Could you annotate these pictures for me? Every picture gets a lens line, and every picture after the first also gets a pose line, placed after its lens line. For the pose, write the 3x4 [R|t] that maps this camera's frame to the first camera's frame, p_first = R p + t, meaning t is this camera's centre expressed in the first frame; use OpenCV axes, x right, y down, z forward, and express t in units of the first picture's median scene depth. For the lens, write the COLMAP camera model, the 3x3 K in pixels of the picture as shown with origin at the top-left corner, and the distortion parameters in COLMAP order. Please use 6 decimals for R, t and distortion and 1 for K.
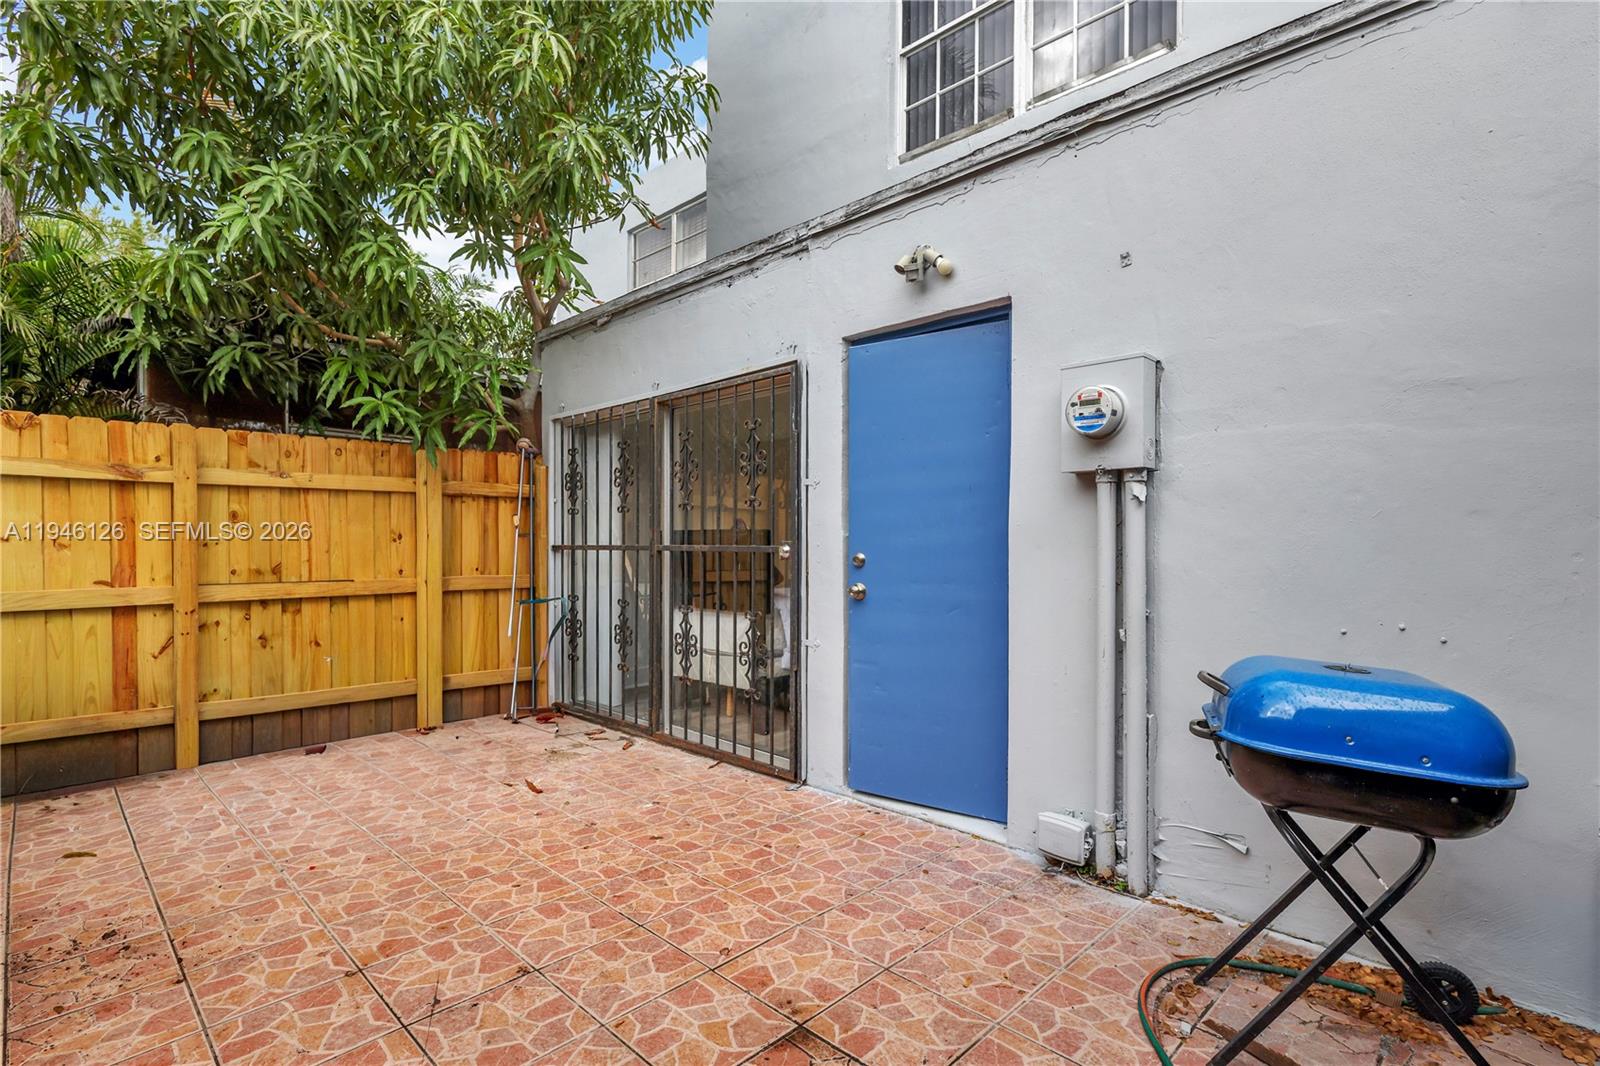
lens RADIAL K [[757.9, 0, 804.3], [0, 757.9, 536.8], [0, 0, 1]] dist [-0.001297, -0.000193]
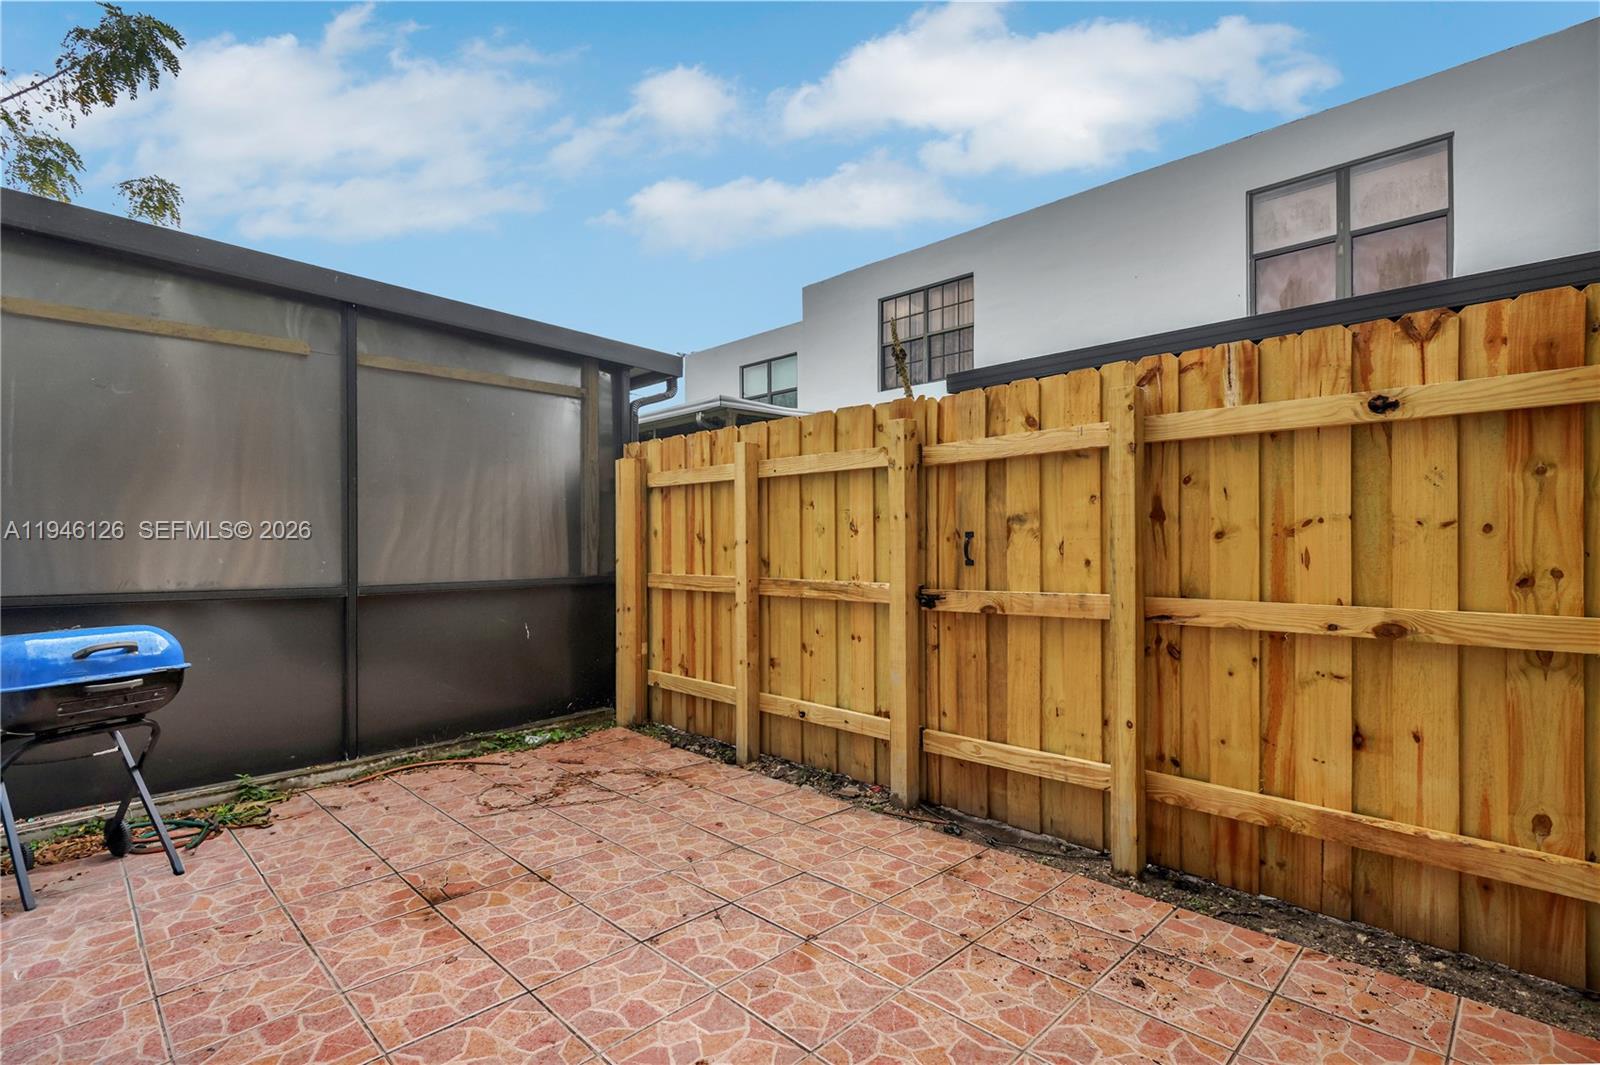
lens RADIAL K [[757.9, 0, 804.3], [0, 757.9, 536.3], [0, 0, 1]] dist [-0.001297, -0.000193]
pose [[-0.999934, 0.004934, 0.010369, -0.573785], [0.004651, 0.999623, -0.027076, 0.034650], [-0.010498, -0.027026, -0.999580, 1.994776]]
